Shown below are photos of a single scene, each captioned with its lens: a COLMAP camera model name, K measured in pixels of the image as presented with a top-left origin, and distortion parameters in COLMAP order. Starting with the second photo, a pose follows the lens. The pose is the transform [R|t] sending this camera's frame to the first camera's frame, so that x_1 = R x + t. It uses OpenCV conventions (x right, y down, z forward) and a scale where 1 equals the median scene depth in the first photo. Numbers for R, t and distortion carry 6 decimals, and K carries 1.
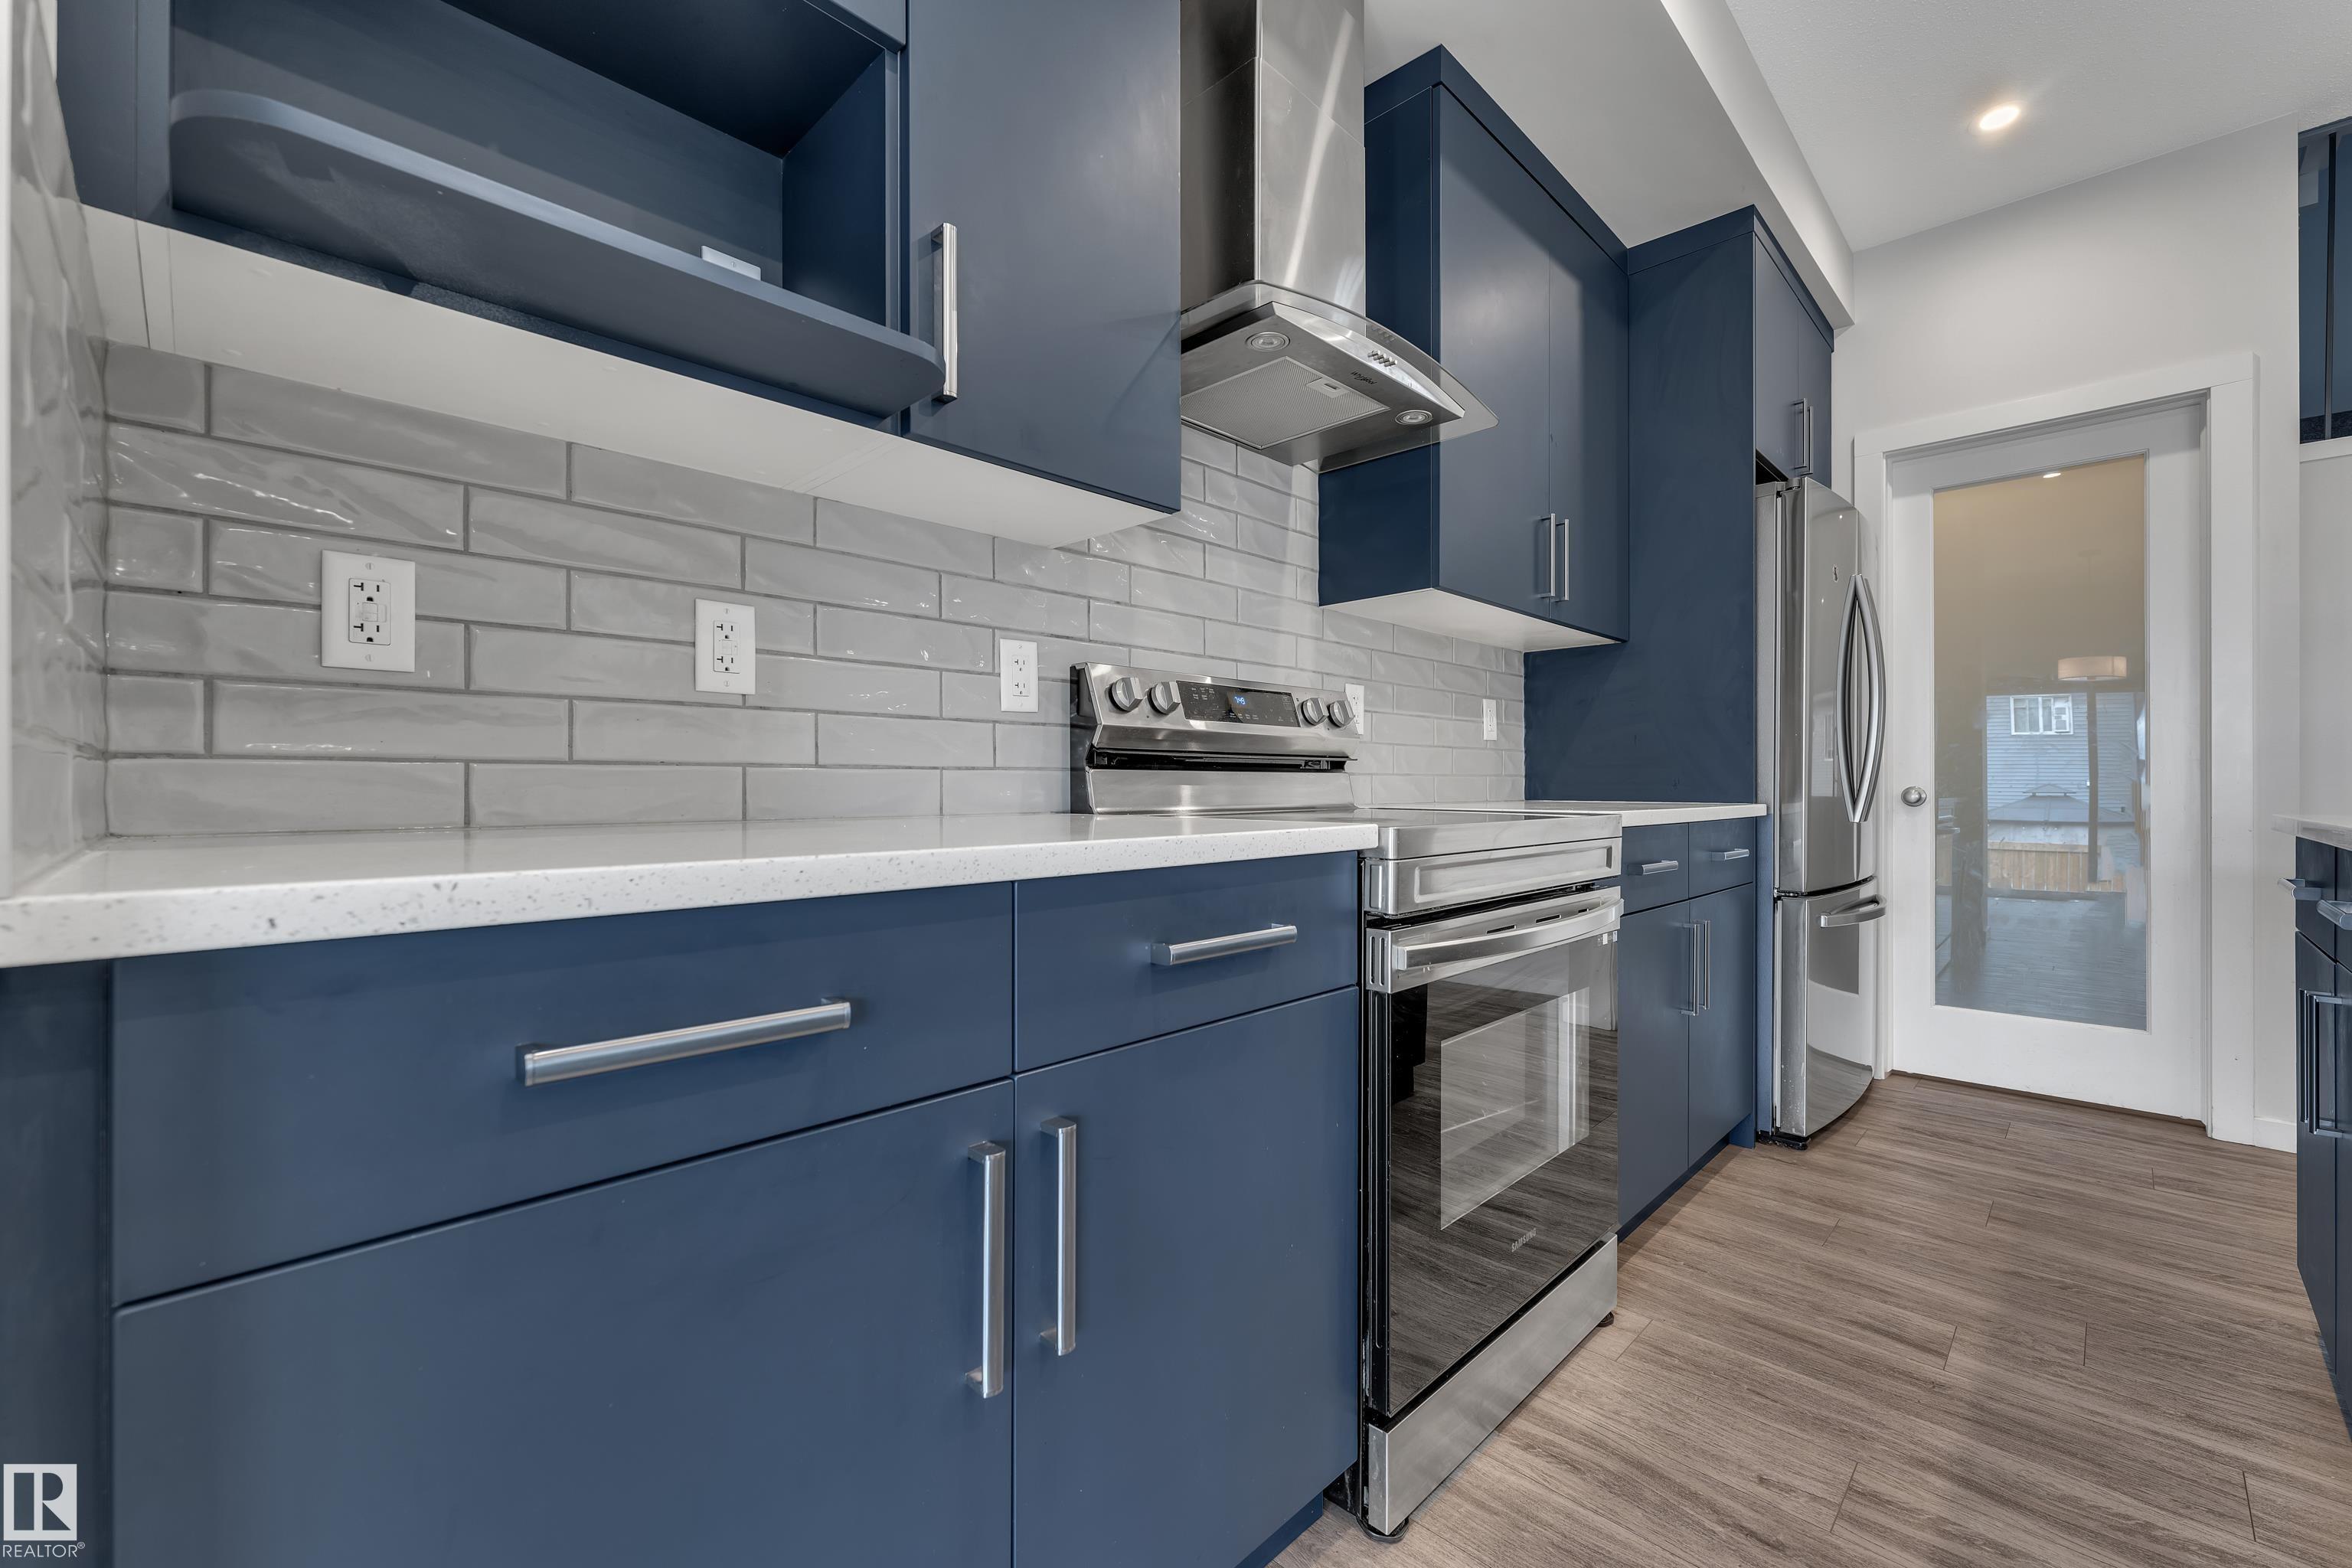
lens RADIAL K [[946.8, 0, 1184.8], [0, 946.8, 785.2], [0, 0, 1]] dist [-0.001221, -0.000134]
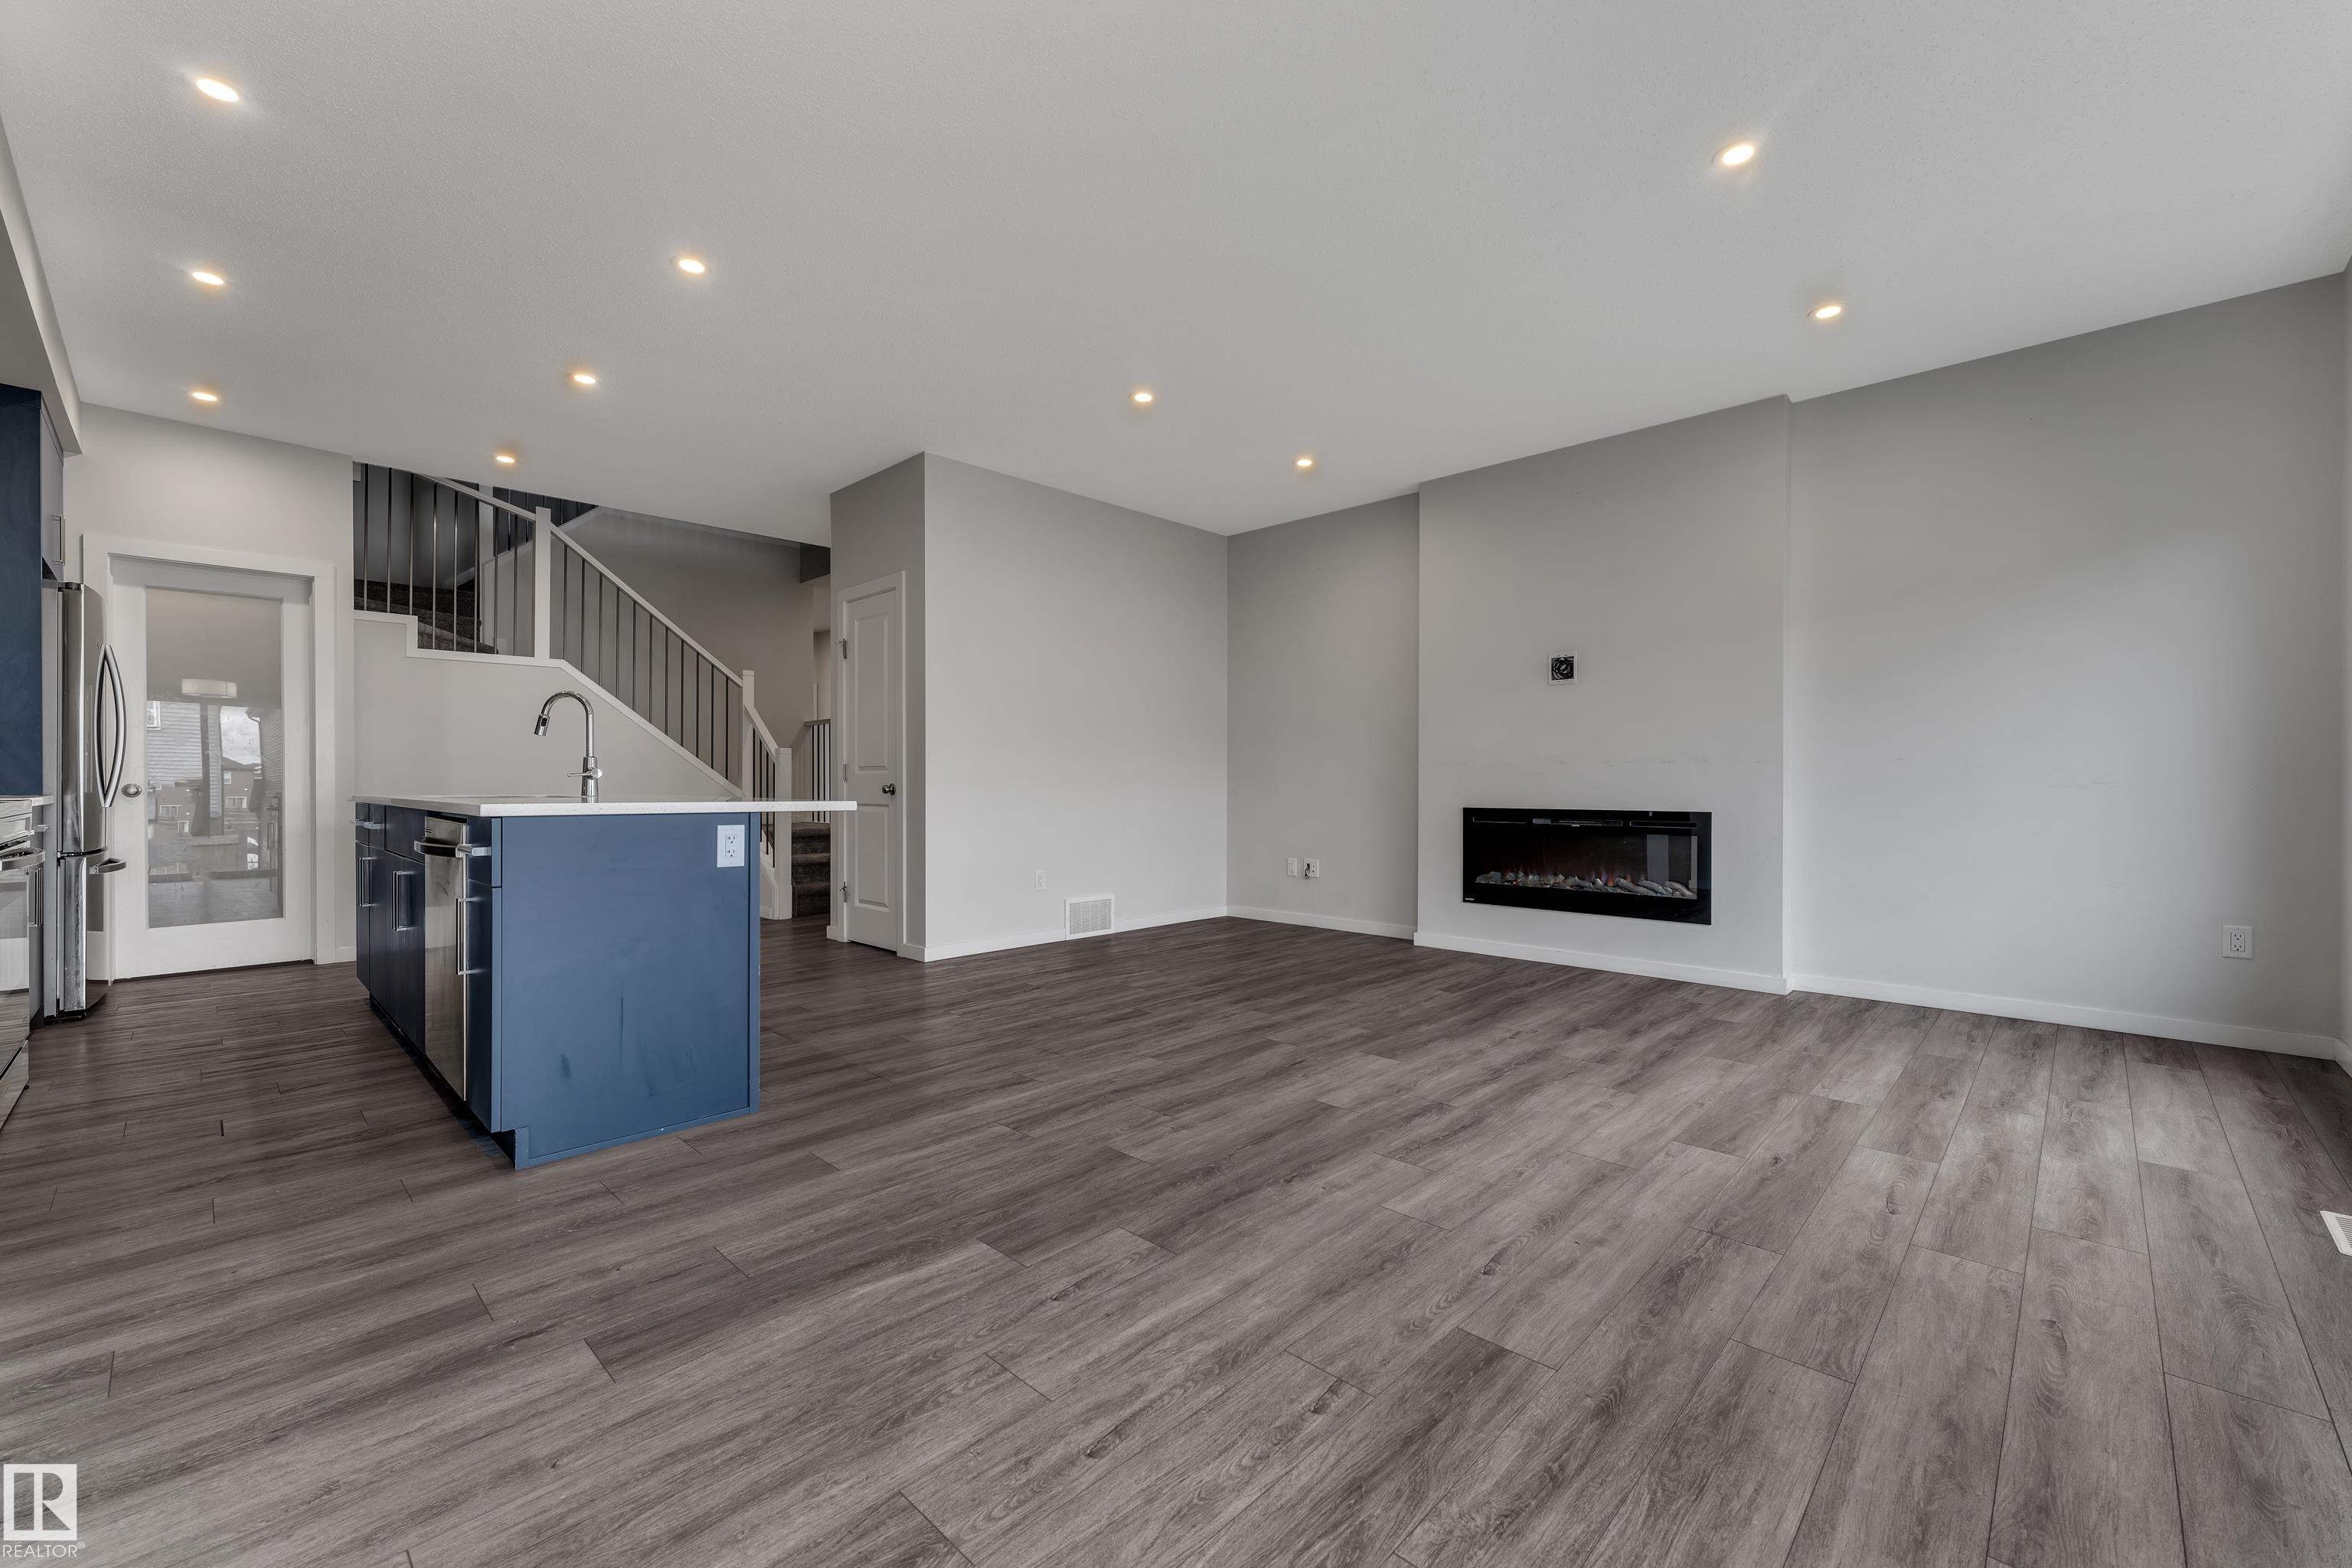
lens RADIAL K [[946.8, 0, 1169.7], [0, 946.8, 781.5], [0, 0, 1]] dist [-0.001221, -0.000134]
pose [[-0.005908, -0.002619, 0.999979, -0.943181], [0.003456, 0.999991, 0.002640, -0.000425], [-0.999977, 0.003472, -0.005899, -0.807503]]
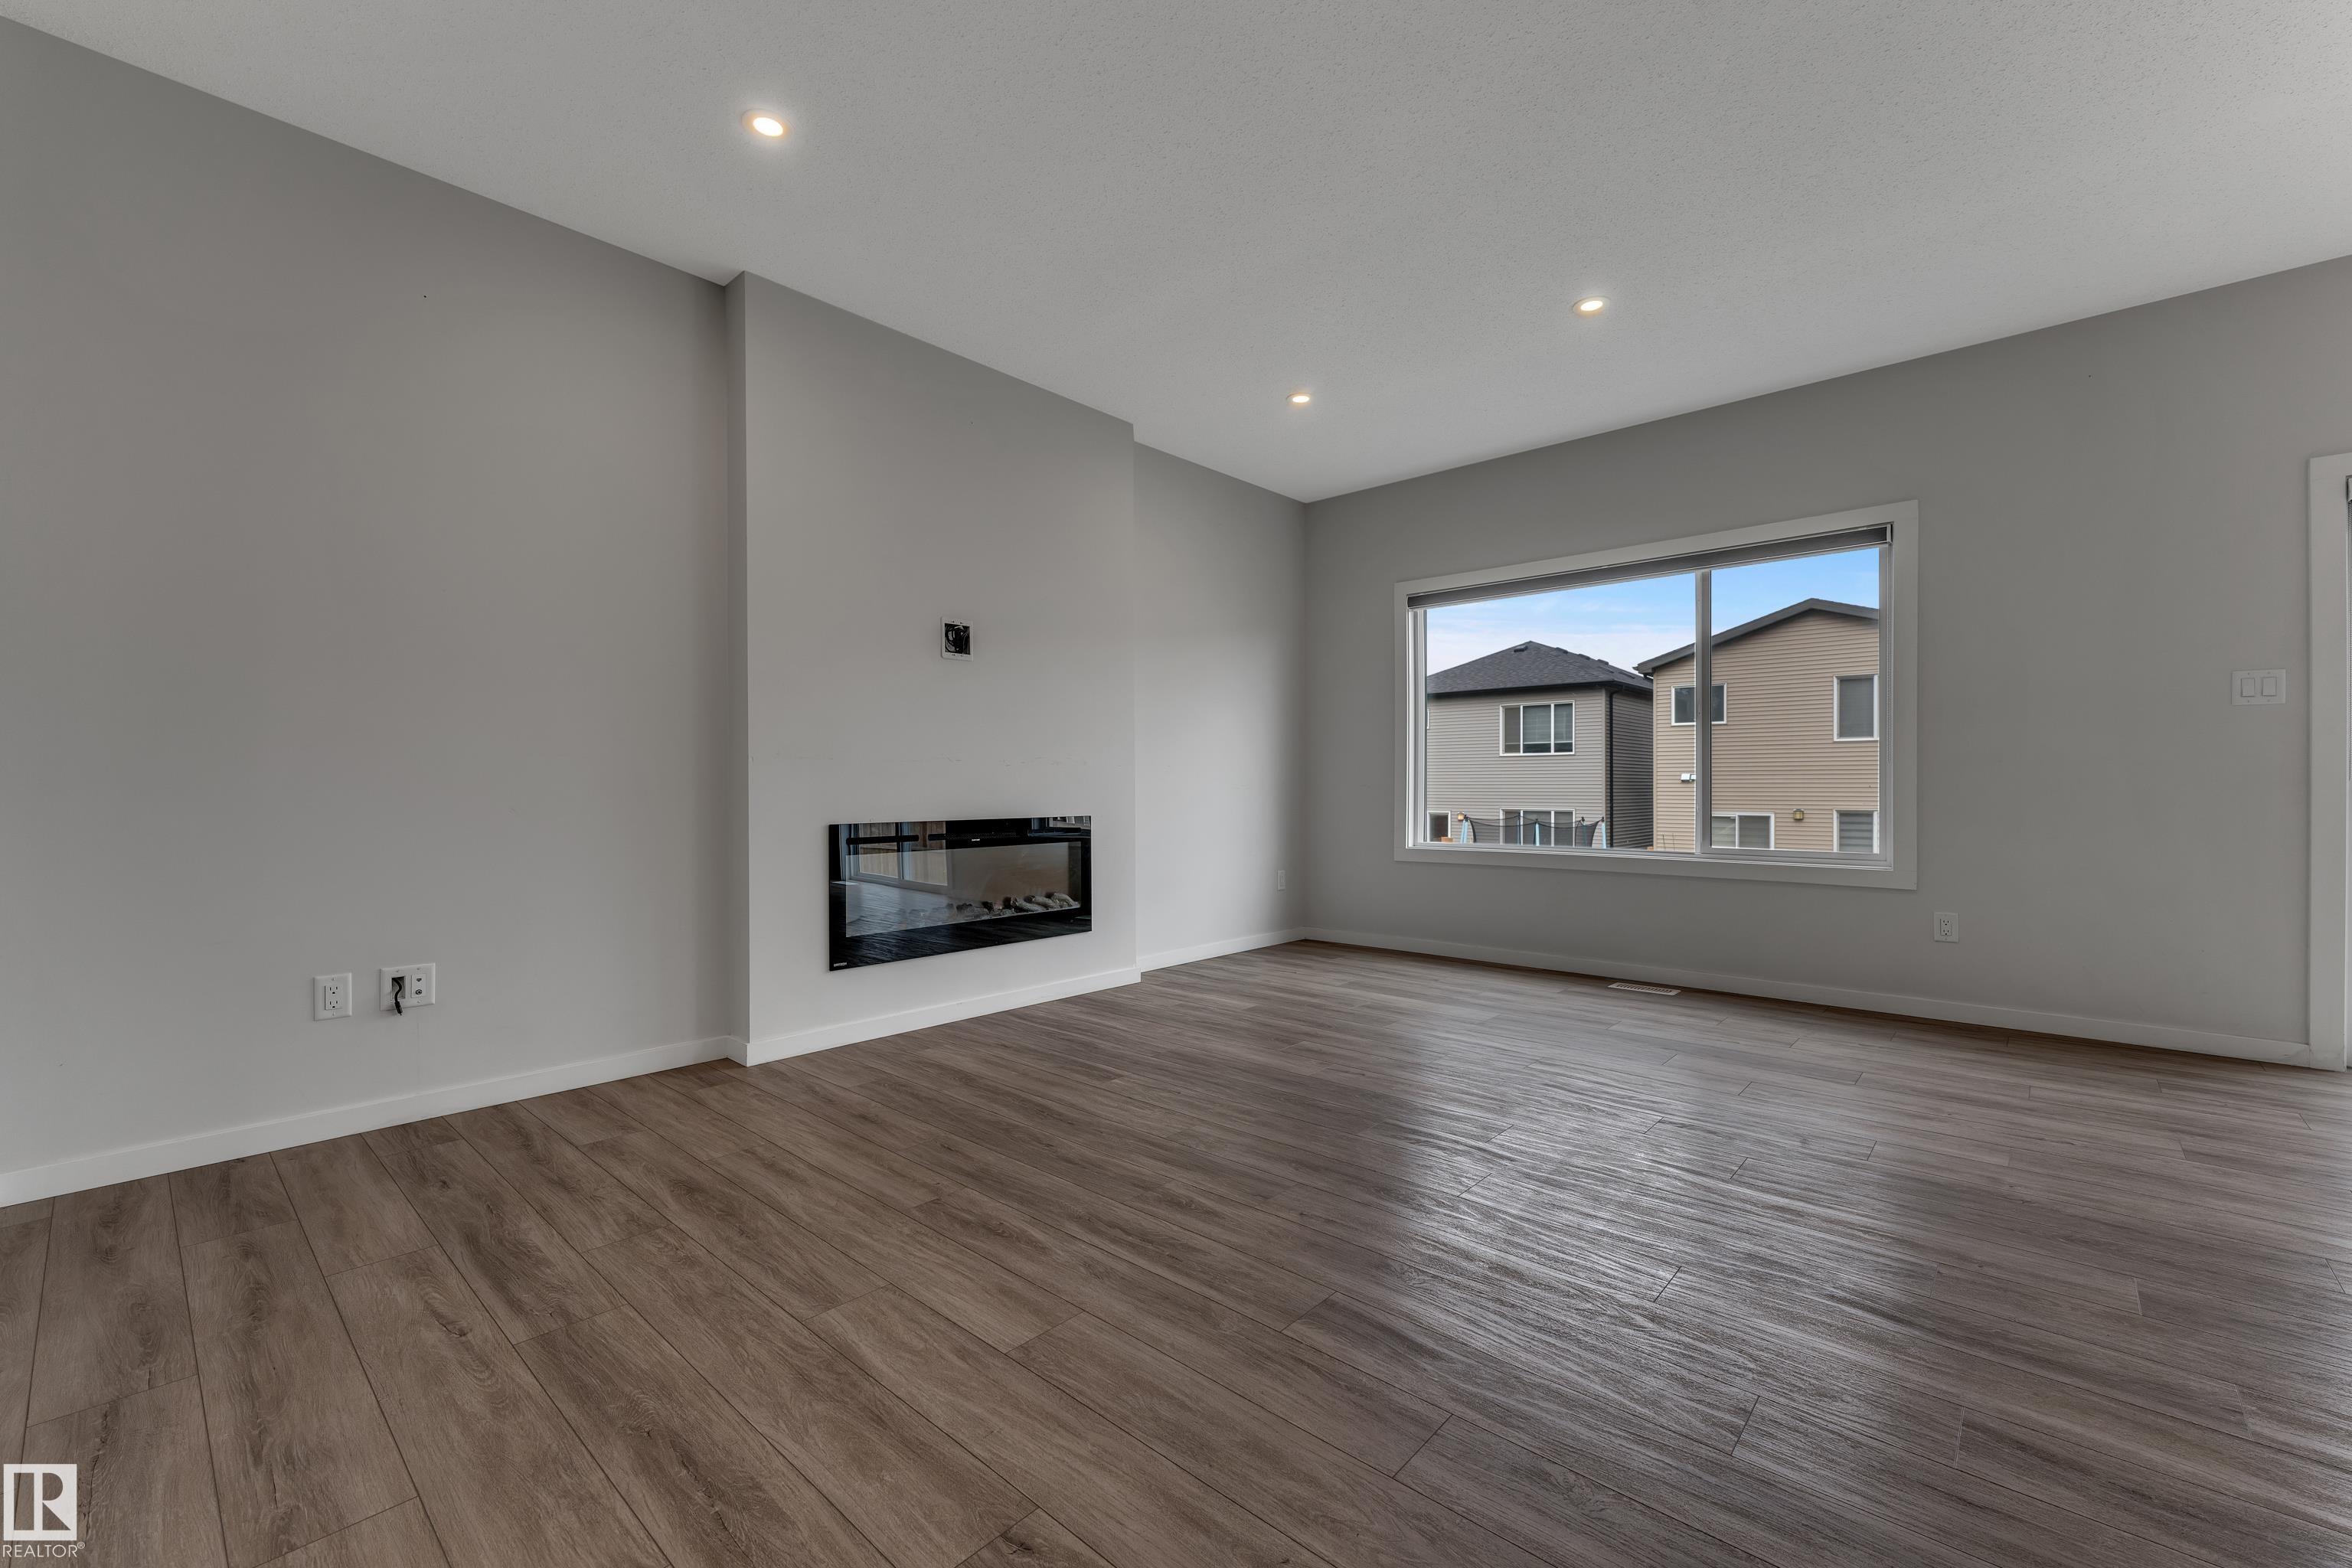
lens RADIAL K [[946.8, 0, 1159.4], [0, 946.8, 784.2], [0, 0, 1]] dist [-0.001221, -0.000134]
pose [[-0.999705, -0.000941, -0.024264, 0.874899], [-0.000975, 0.999999, 0.001353, 0.005219], [0.024263, 0.001376, -0.999705, -0.041776]]
